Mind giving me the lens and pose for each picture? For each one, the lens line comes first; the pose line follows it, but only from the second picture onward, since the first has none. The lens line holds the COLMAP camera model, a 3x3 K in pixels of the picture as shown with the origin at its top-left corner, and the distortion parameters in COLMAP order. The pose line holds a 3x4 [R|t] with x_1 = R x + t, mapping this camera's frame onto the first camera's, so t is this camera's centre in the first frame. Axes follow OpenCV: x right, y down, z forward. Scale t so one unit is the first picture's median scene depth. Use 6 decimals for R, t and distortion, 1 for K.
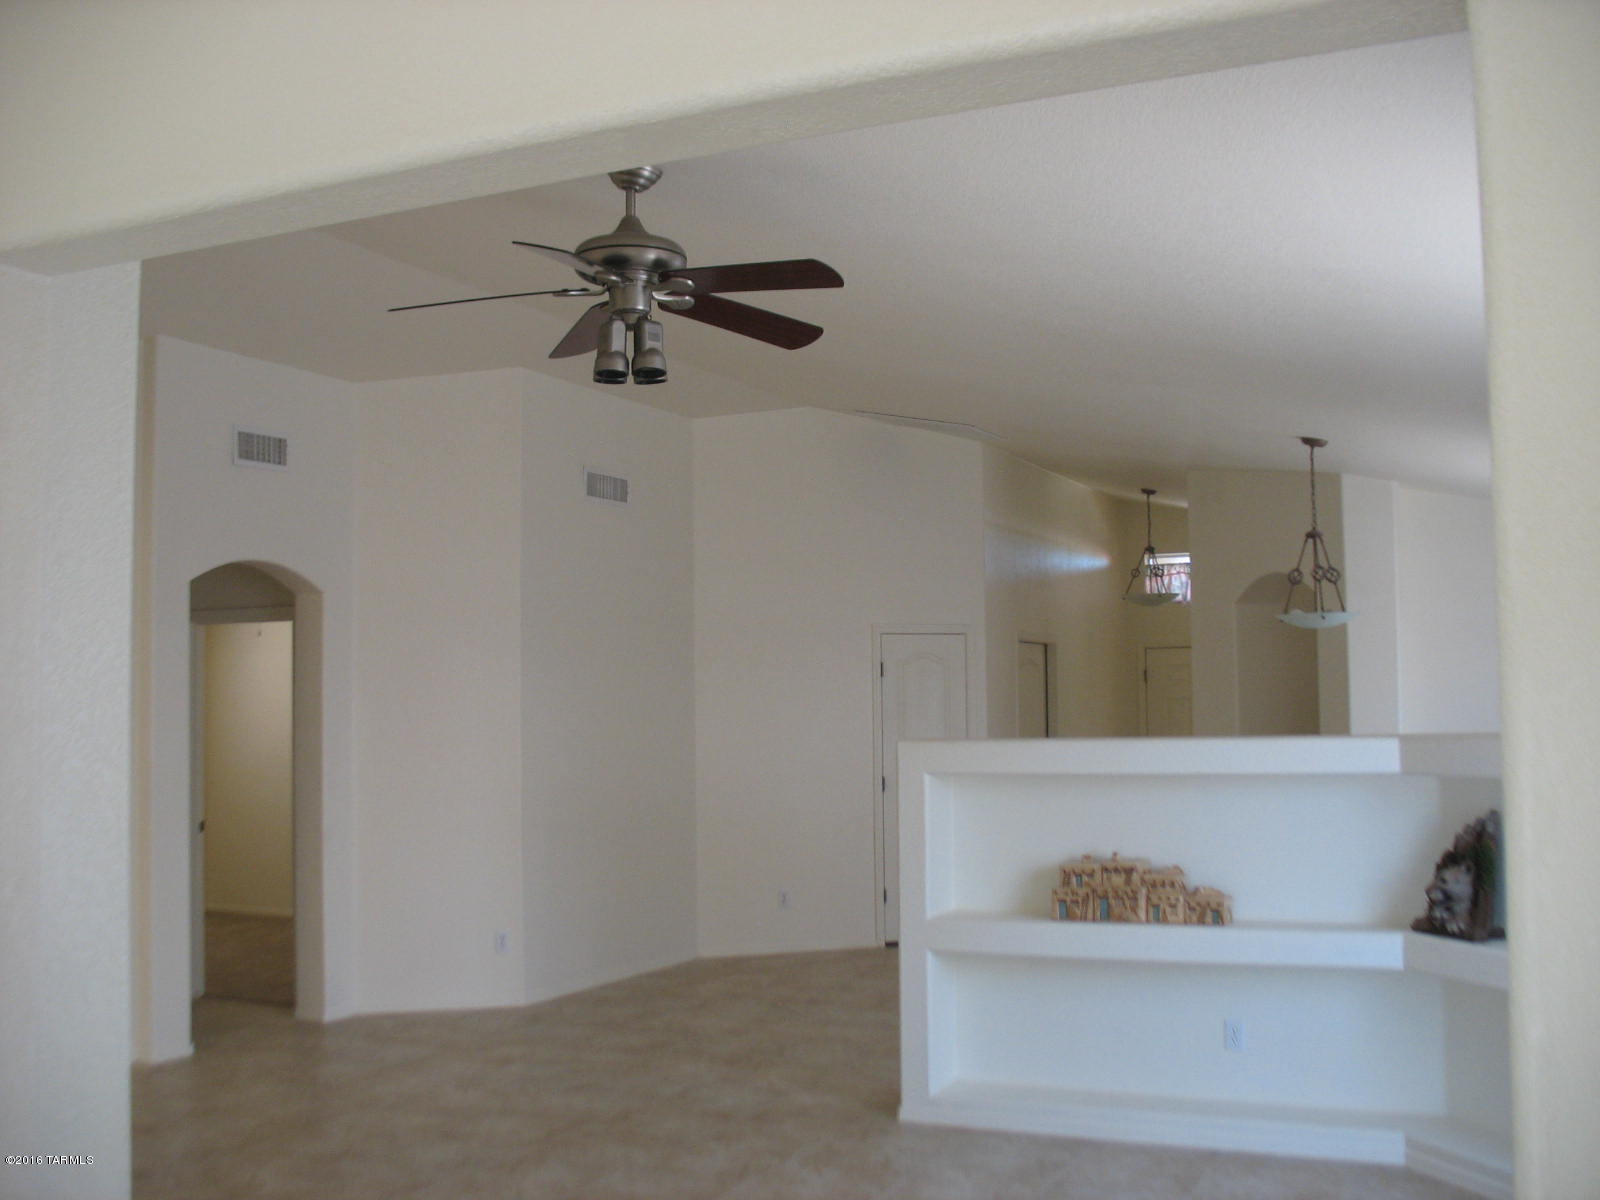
lens RADIAL K [[1653.2, 0, 800.0], [0, 1653.2, 600.0], [0, 0, 1]] dist [-0.186227, 0.218686]
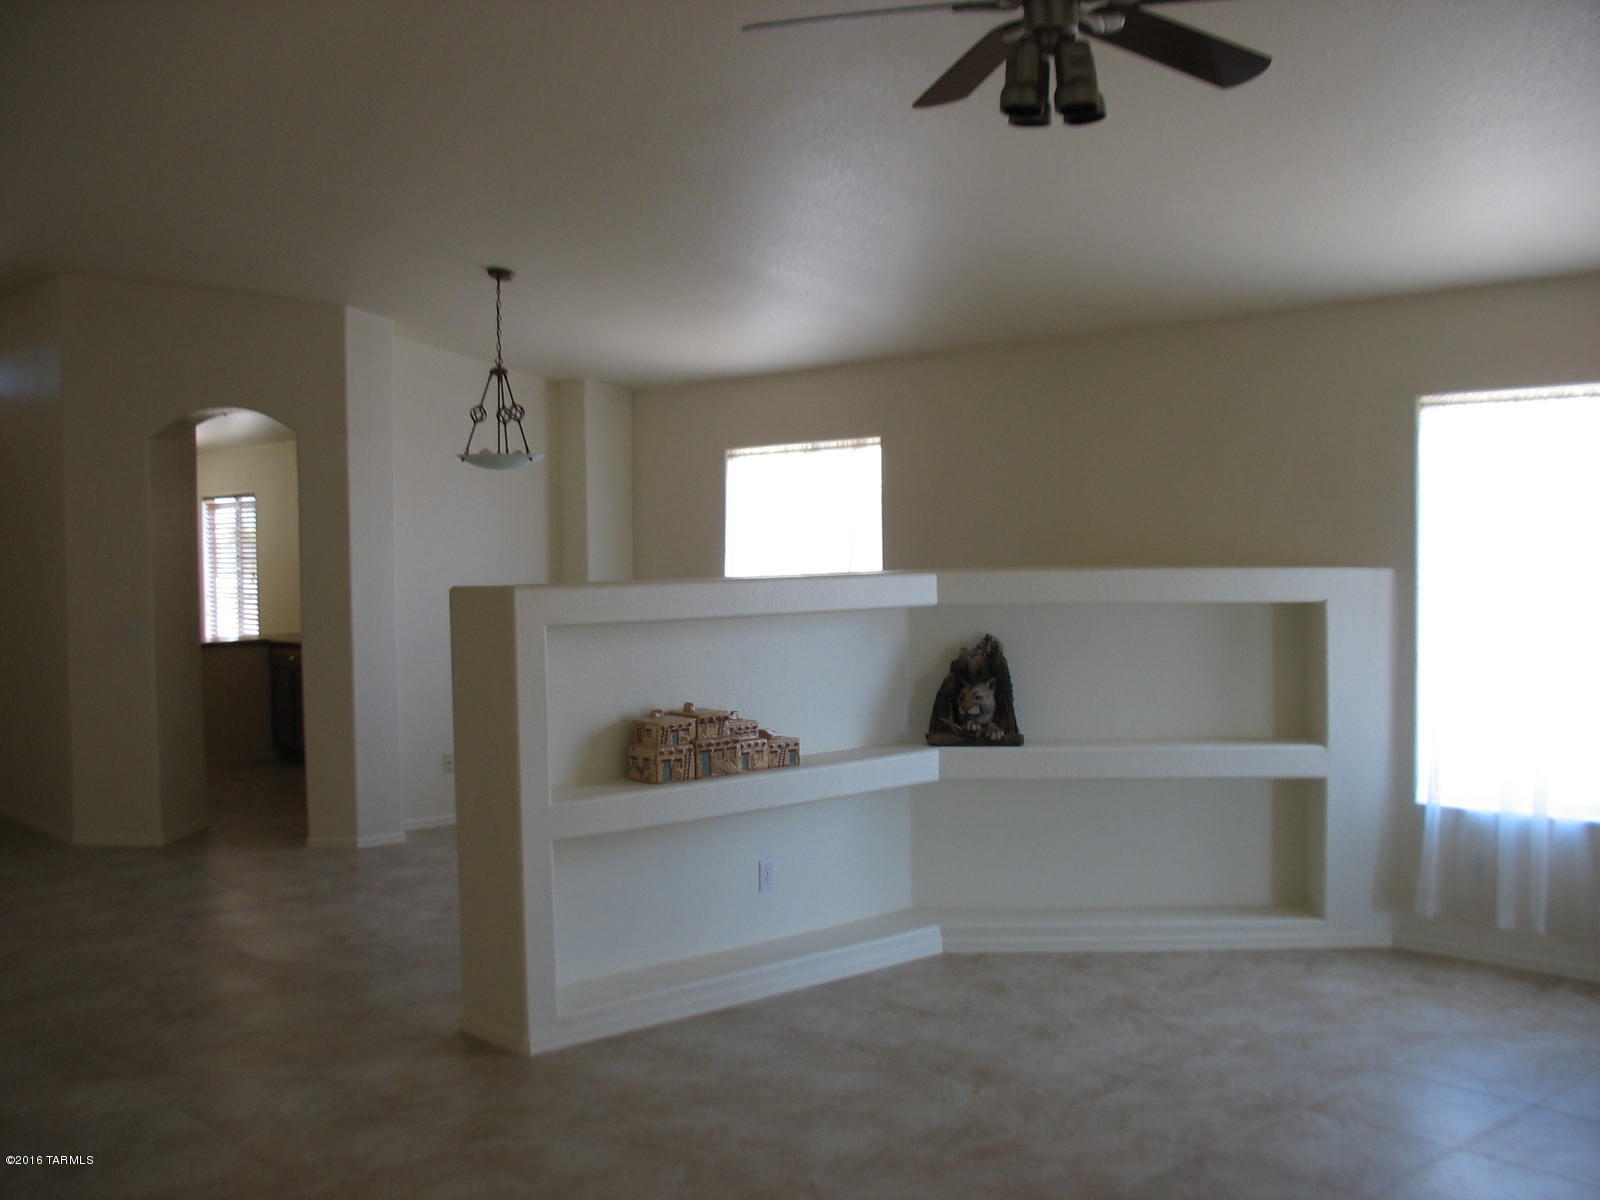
lens RADIAL K [[1653.2, 0, 800.0], [0, 1653.2, 600.0], [0, 0, 1]] dist [-0.186227, 0.218686]
pose [[0.390714, -0.027676, 0.920096, -0.639951], [-0.048820, 0.997518, 0.050736, 0.046028], [-0.919217, -0.064742, 0.388393, 0.586482]]
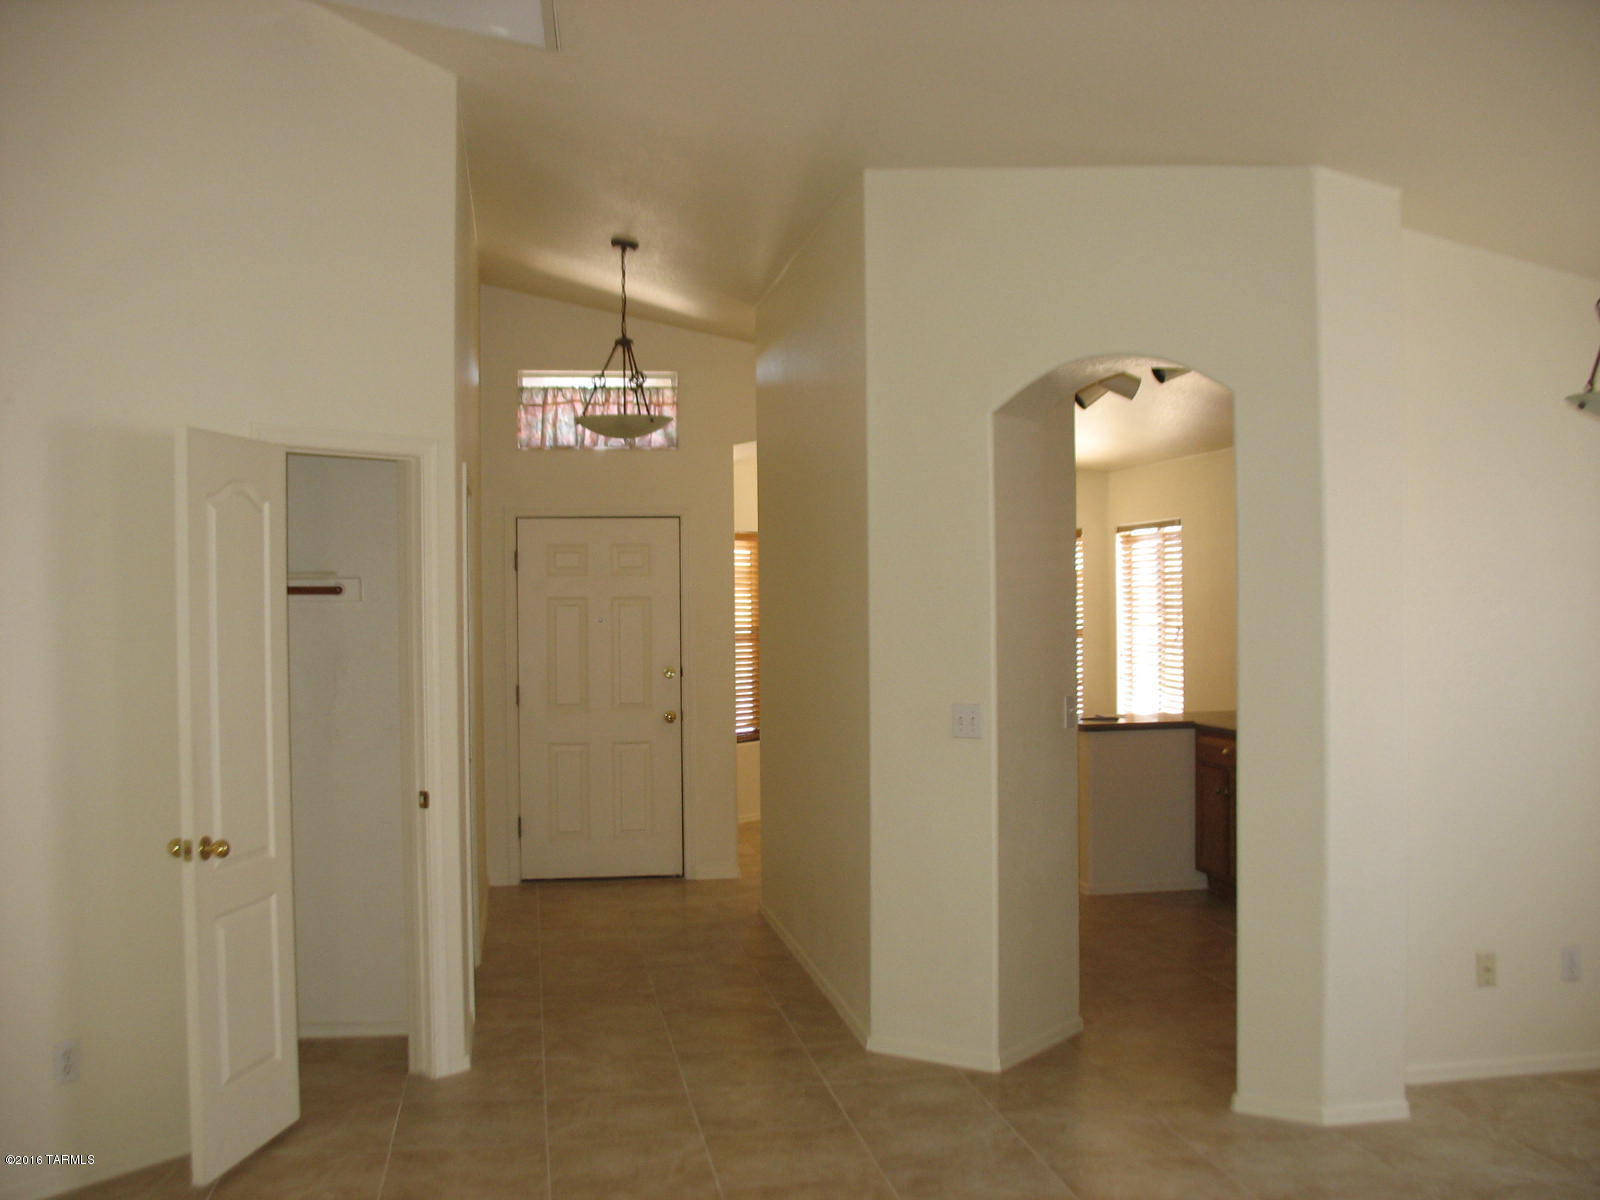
lens RADIAL K [[1653.2, 0, 800.0], [0, 1653.2, 600.0], [0, 0, 1]] dist [-0.186227, 0.218686]
pose [[0.822449, 0.001672, 0.568837, -0.146375], [-0.034372, 0.998314, 0.046762, 0.066799], [-0.567800, -0.058012, 0.821120, 0.995211]]
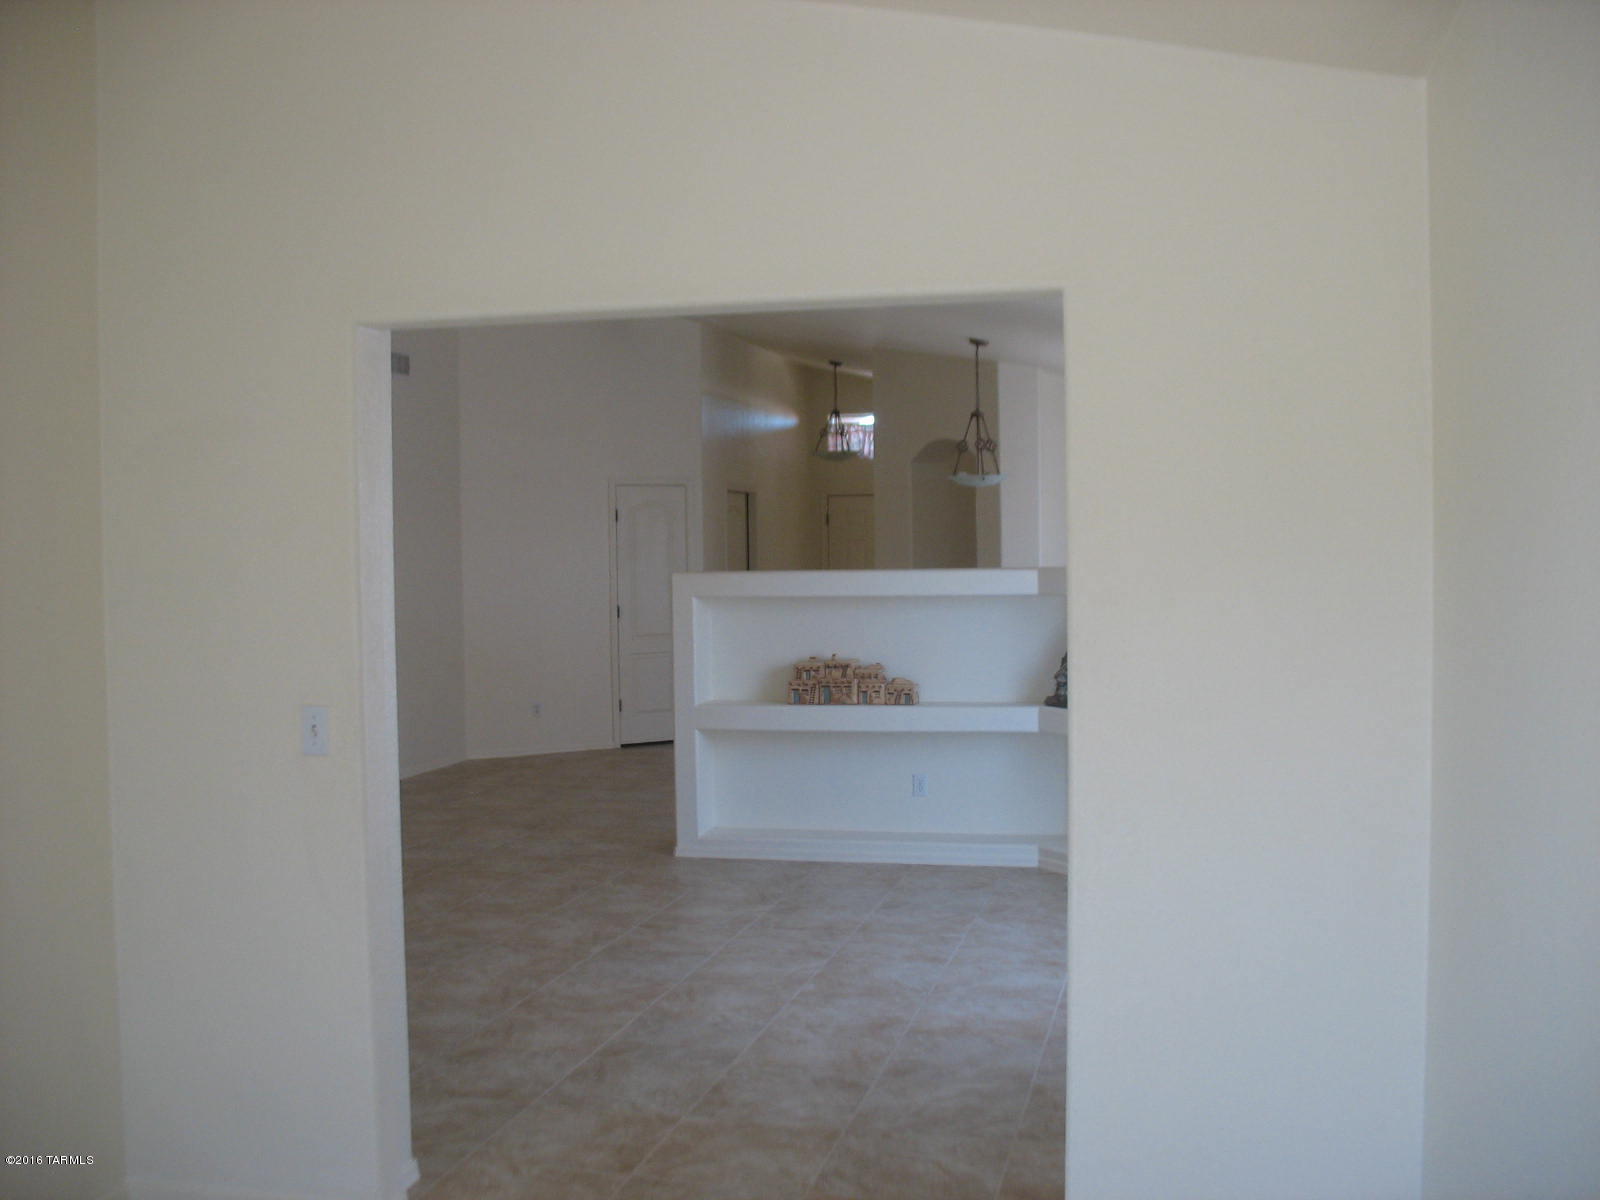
lens RADIAL K [[1653.2, 0, 800.0], [0, 1653.2, 600.0], [0, 0, 1]] dist [-0.186227, 0.218686]
pose [[0.978509, -0.010512, 0.205938, -0.118448], [-0.009528, 0.995328, 0.096077, -0.022624], [-0.205985, -0.095975, 0.973837, -0.331392]]
